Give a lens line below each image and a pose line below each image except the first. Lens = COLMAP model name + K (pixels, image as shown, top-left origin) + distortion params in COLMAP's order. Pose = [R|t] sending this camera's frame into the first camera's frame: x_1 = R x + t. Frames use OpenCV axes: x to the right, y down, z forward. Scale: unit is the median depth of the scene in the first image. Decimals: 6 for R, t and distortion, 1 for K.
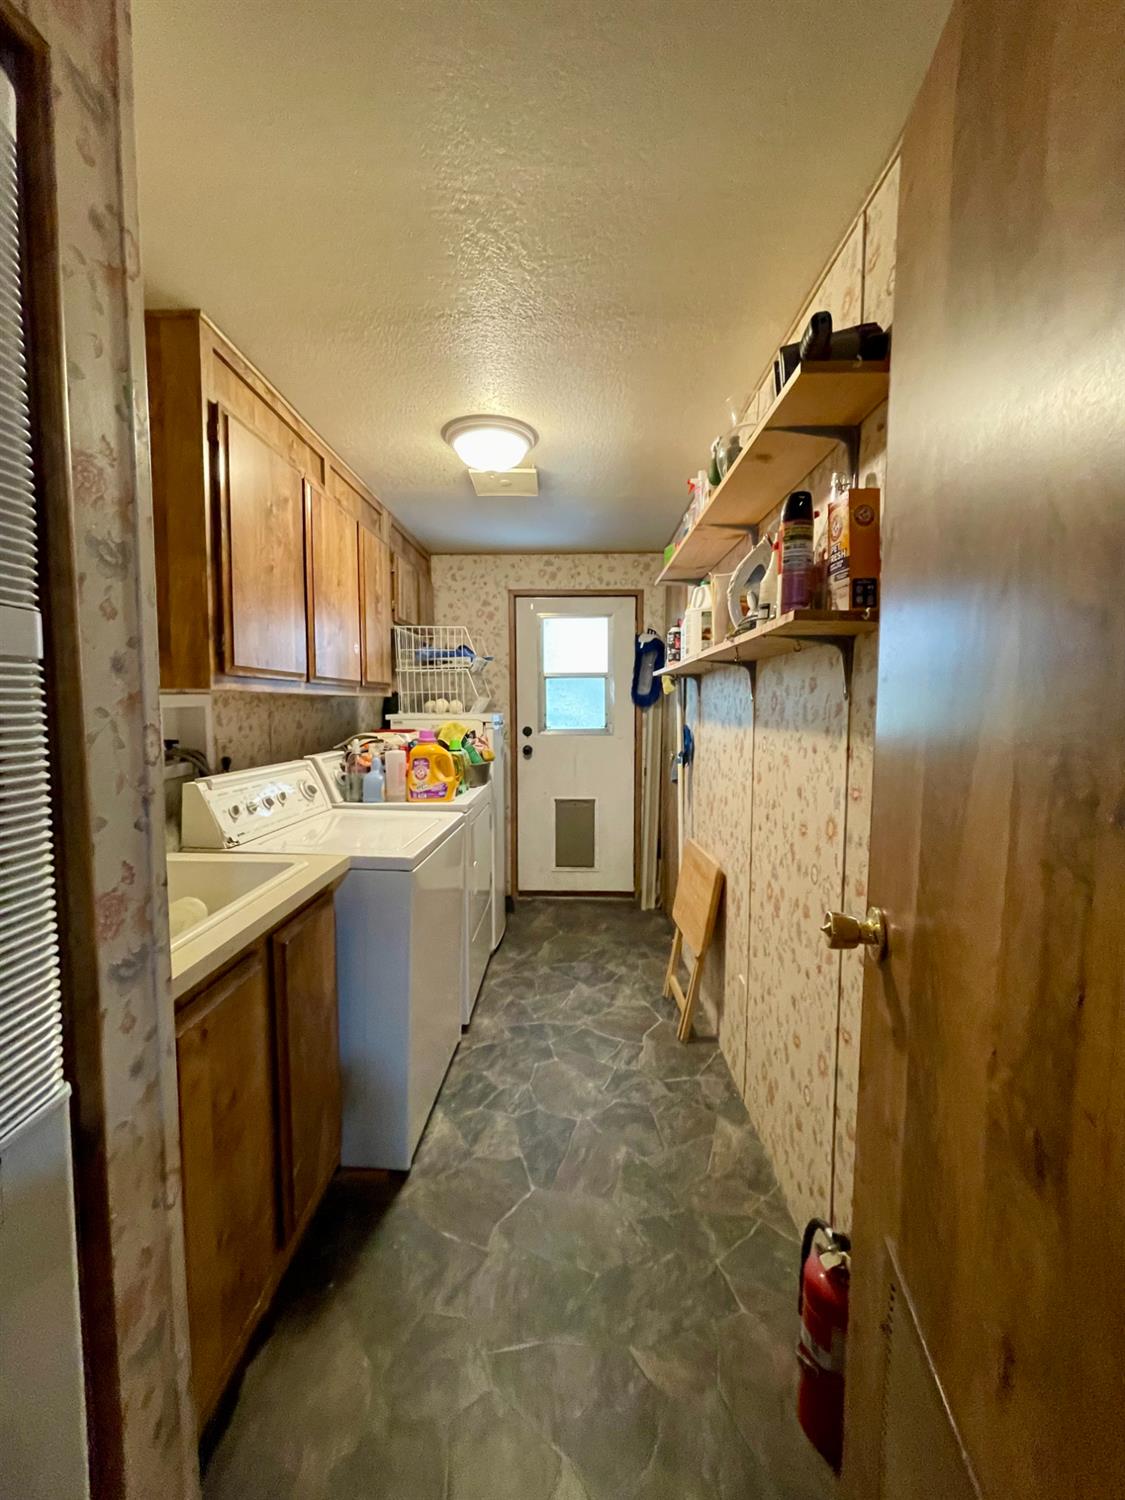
lens RADIAL K [[610.6, 0, 562.5], [0, 610.6, 750.0], [0, 0, 1]] dist [-0.002392, -0.000134]
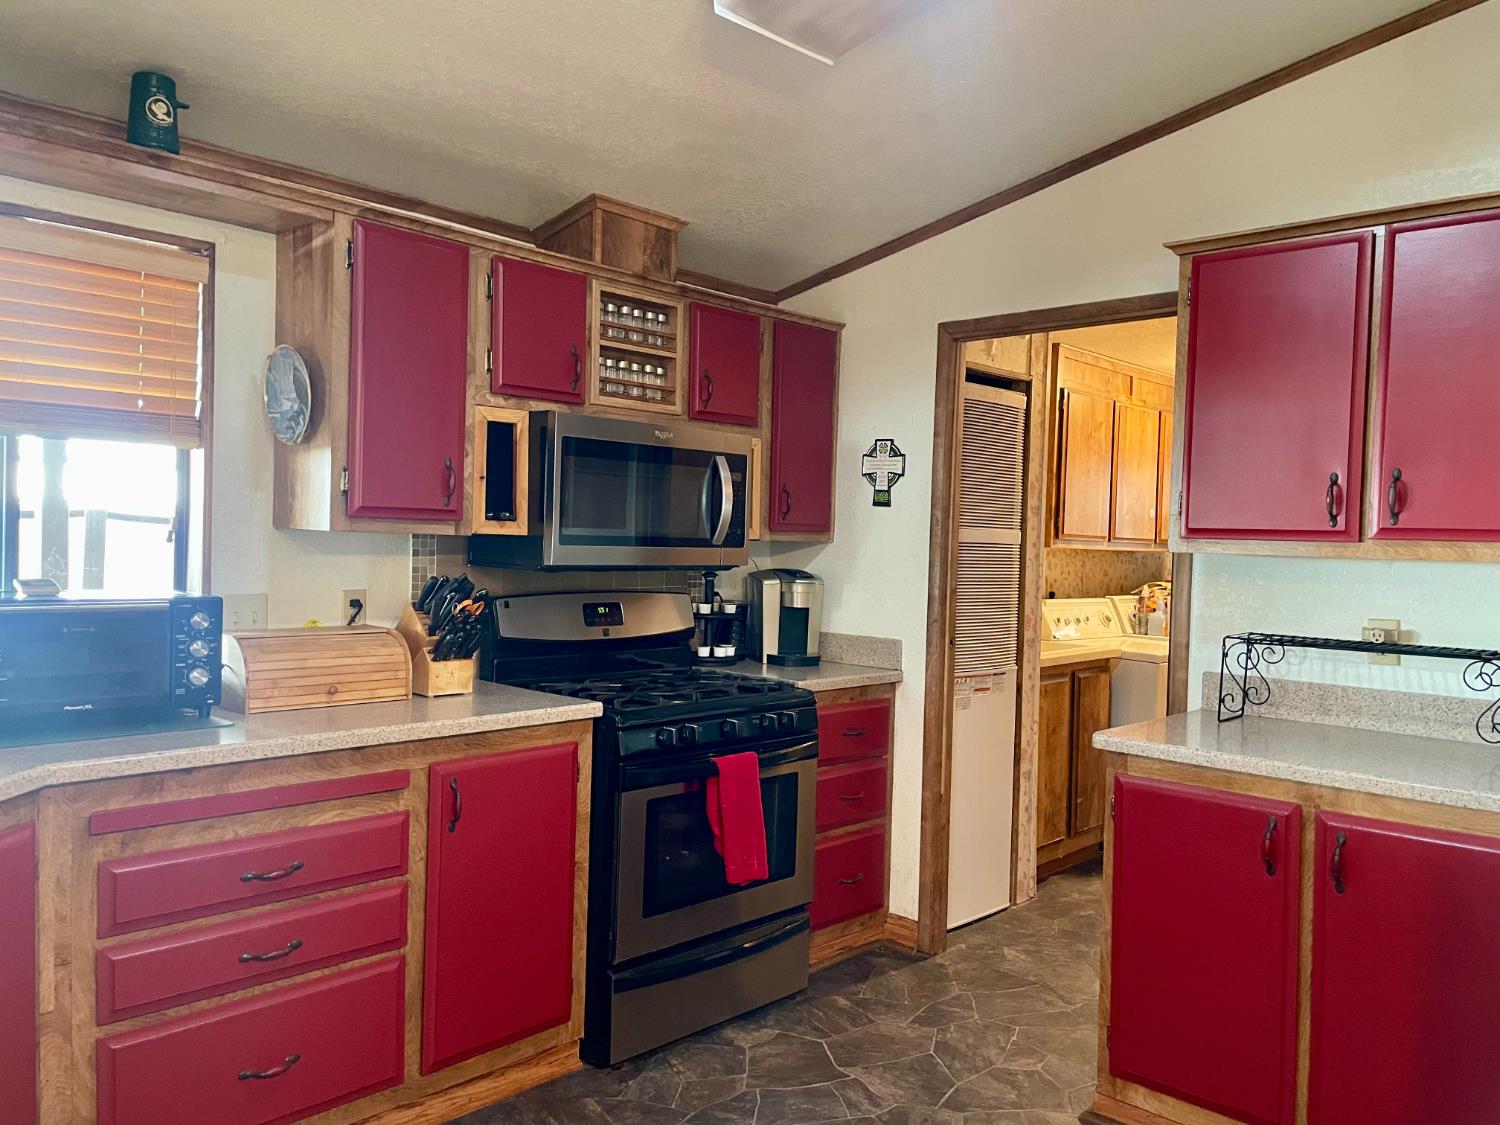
lens RADIAL K [[1132.1, 0, 761.8], [0, 1132.1, 557.5], [0, 0, 1]] dist [0.086635, -0.117906]
pose [[0.744961, 0.029751, -0.666444, 0.740431], [-0.077161, 0.996143, -0.041783, 0.097302], [0.662630, 0.082550, 0.744384, -1.488969]]
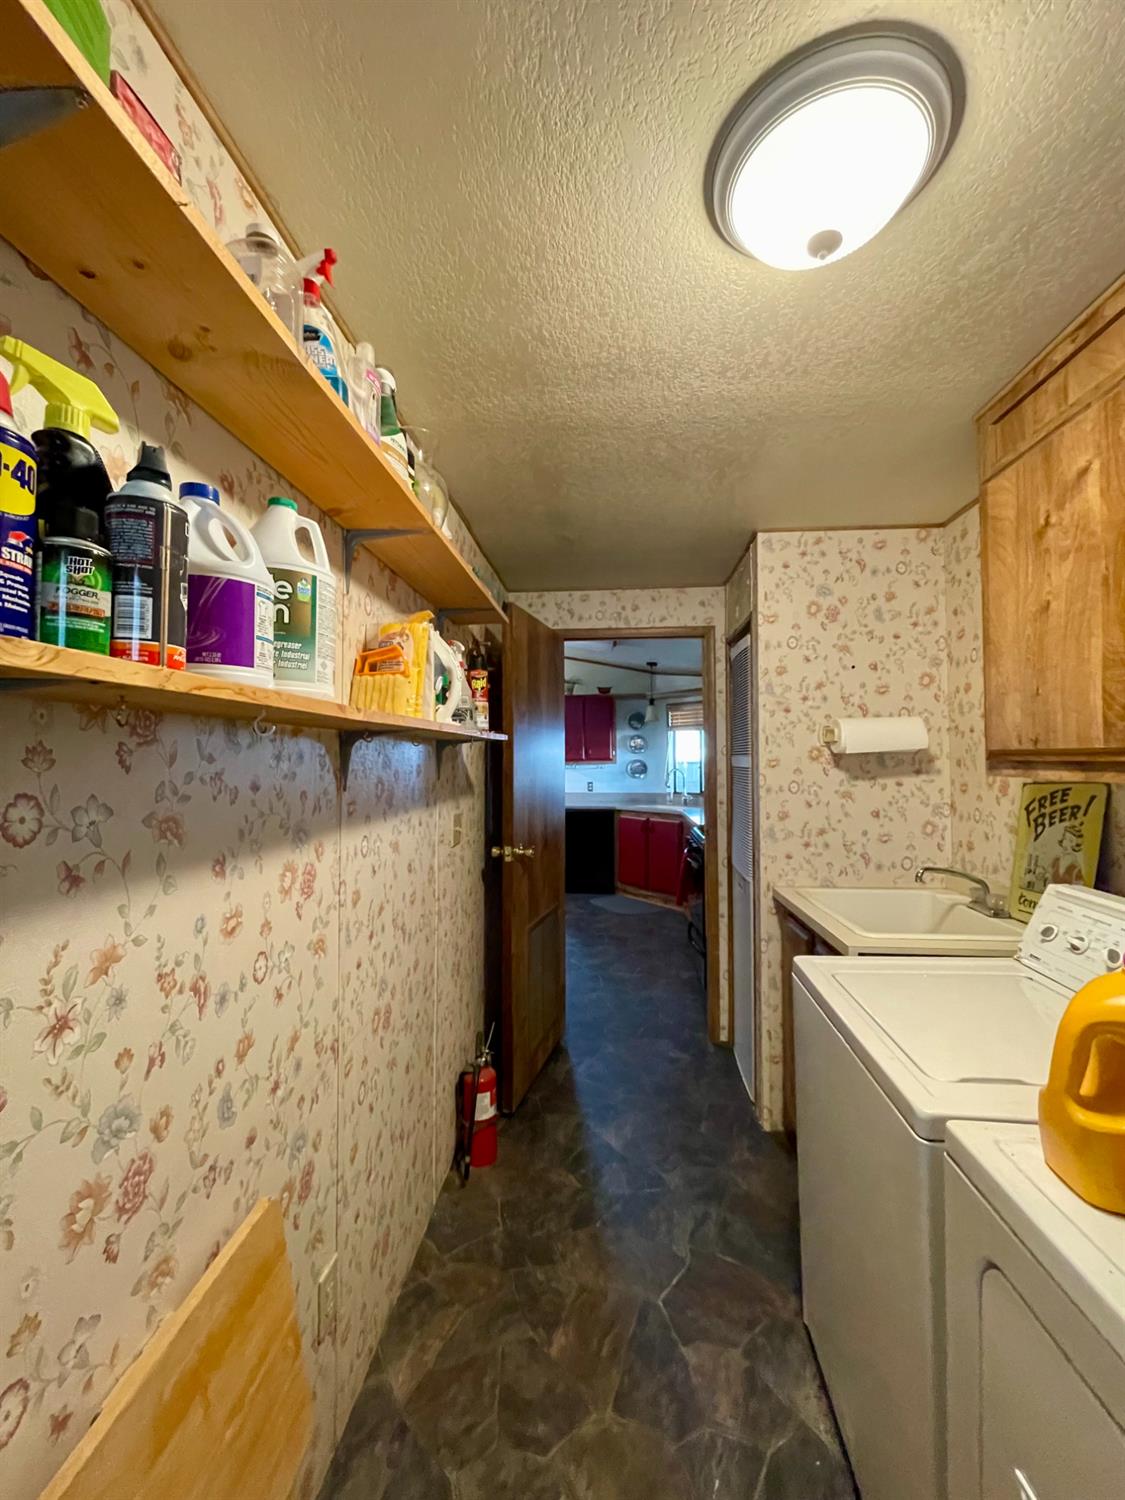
lens RADIAL K [[610.6, 0, 562.5], [0, 610.6, 750.0], [0, 0, 1]] dist [-0.002392, -0.000134]
pose [[-0.997913, -0.002838, 0.064505, 0.033957], [0.001019, 0.998217, 0.059688, -0.148384], [-0.064559, 0.059630, -0.996131, 1.477725]]
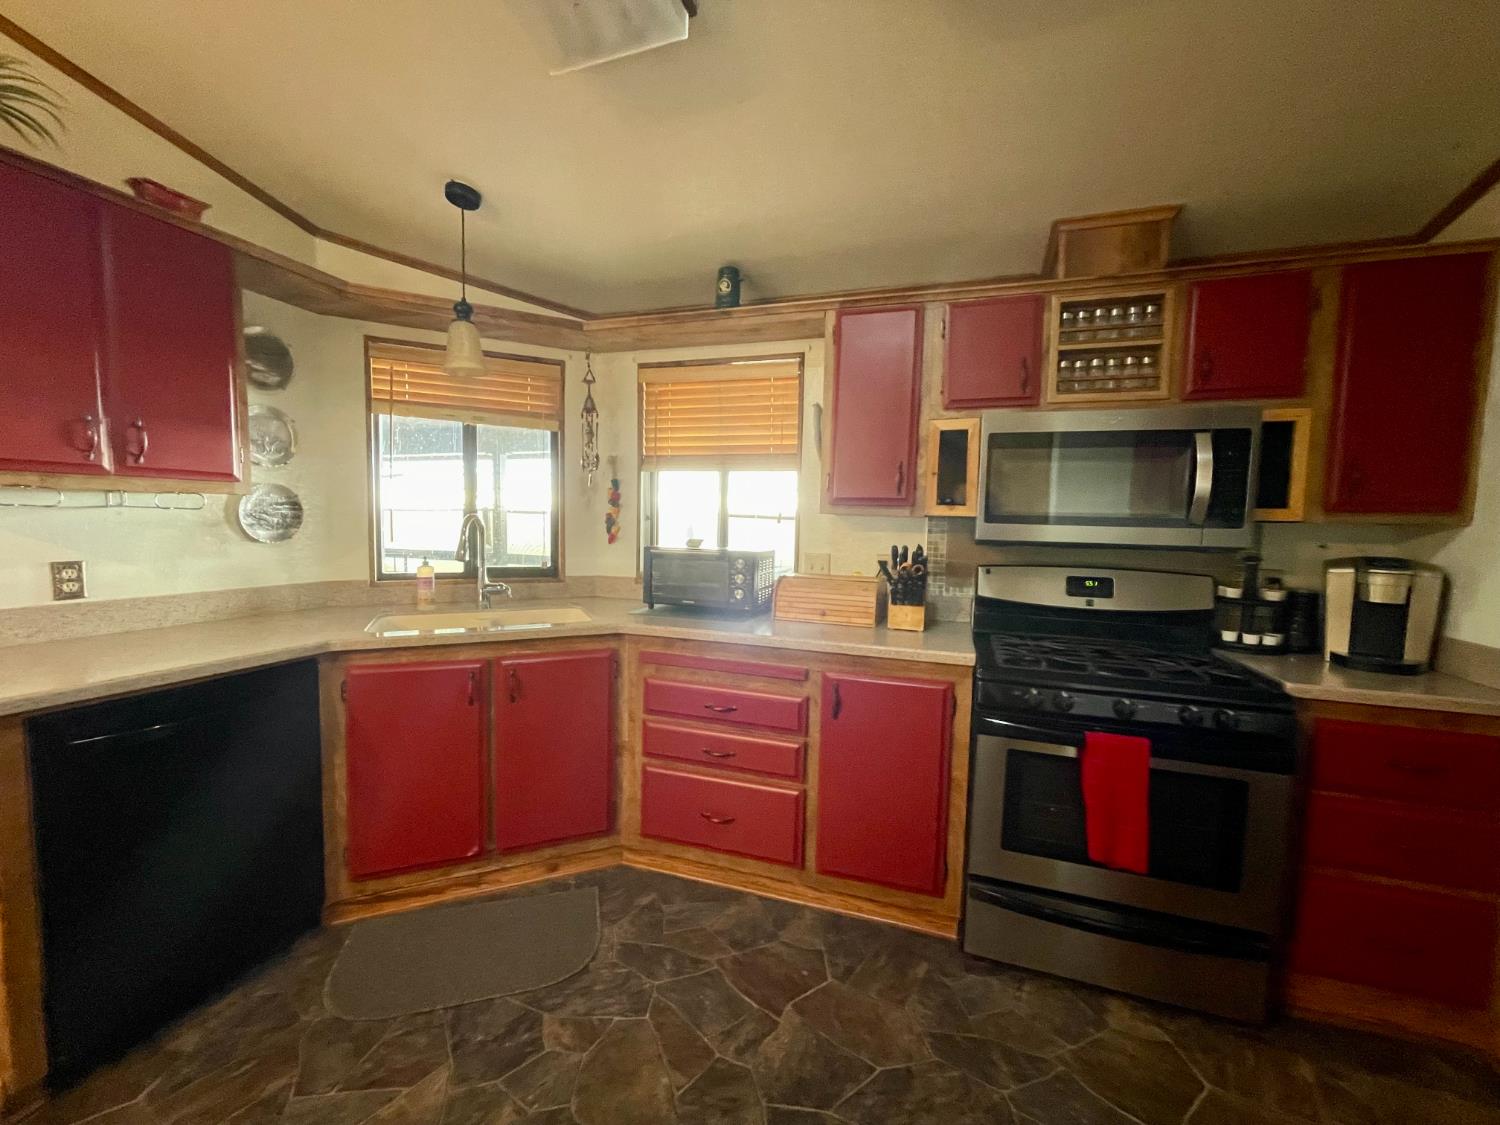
lens RADIAL K [[610.6, 0, 743.8], [0, 610.6, 564.7], [0, 0, 1]] dist [-0.002392, -0.000134]
pose [[-0.295787, 0.058026, -0.953490, 0.613522], [-0.099294, 0.990879, 0.091104, 0.055906], [0.950080, 0.121623, -0.287327, -0.668912]]
